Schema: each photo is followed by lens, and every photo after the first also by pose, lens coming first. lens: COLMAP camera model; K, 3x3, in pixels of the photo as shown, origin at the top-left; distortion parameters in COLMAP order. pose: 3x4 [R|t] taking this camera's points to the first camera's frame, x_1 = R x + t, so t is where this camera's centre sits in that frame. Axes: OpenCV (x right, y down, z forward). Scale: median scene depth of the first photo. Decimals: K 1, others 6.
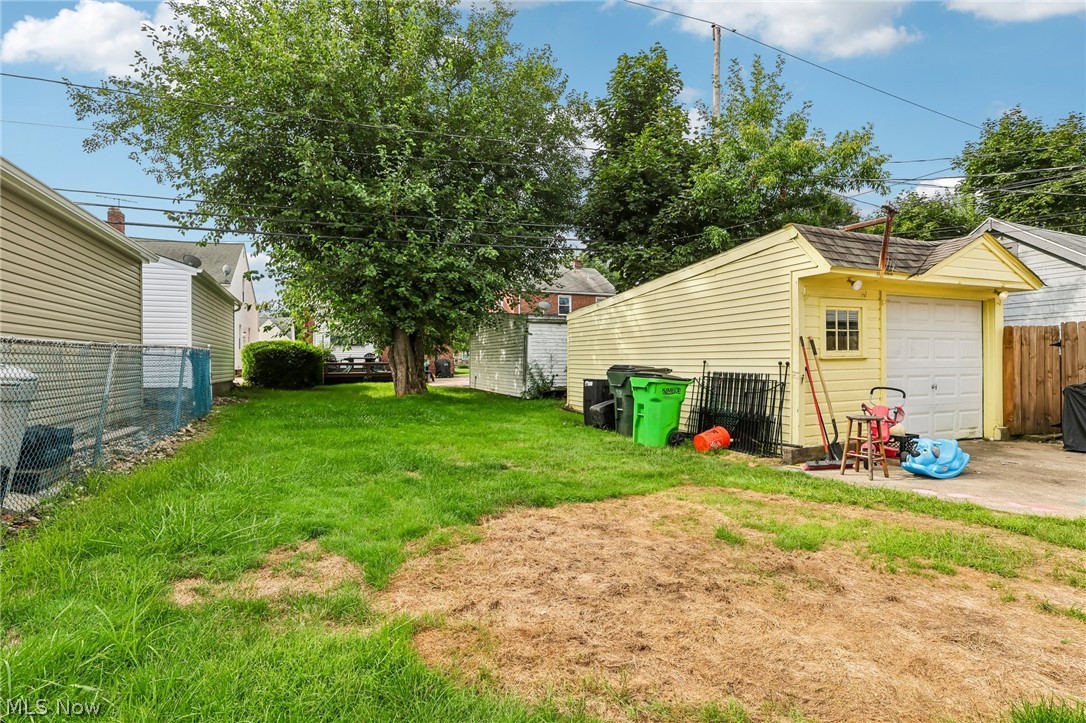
lens RADIAL K [[519.0, 0, 537.9], [0, 519.0, 366.8], [0, 0, 1]] dist [-0.003112, 0.001365]
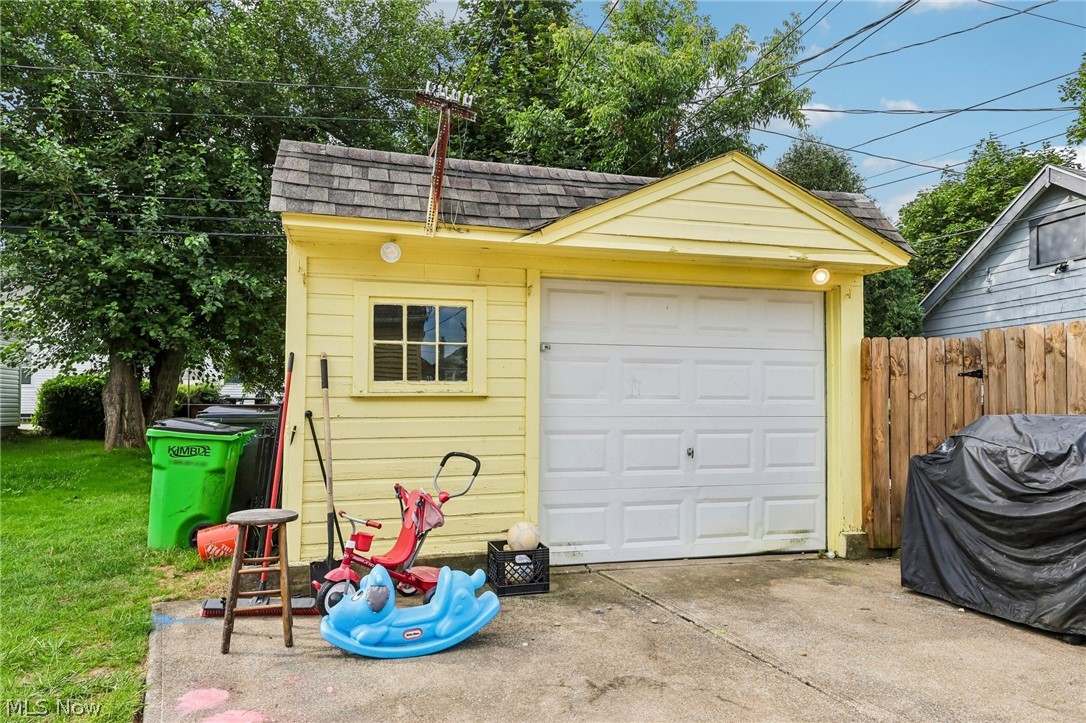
lens RADIAL K [[664.3, 0, 542.4], [0, 664.3, 396.8], [0, 0, 1]] dist [0.002138, 0.001165]
pose [[0.990757, 0.006105, -0.135515, 0.694269], [-0.009385, 0.999678, -0.023581, -0.000739], [0.135327, 0.024635, 0.990495, 0.302478]]
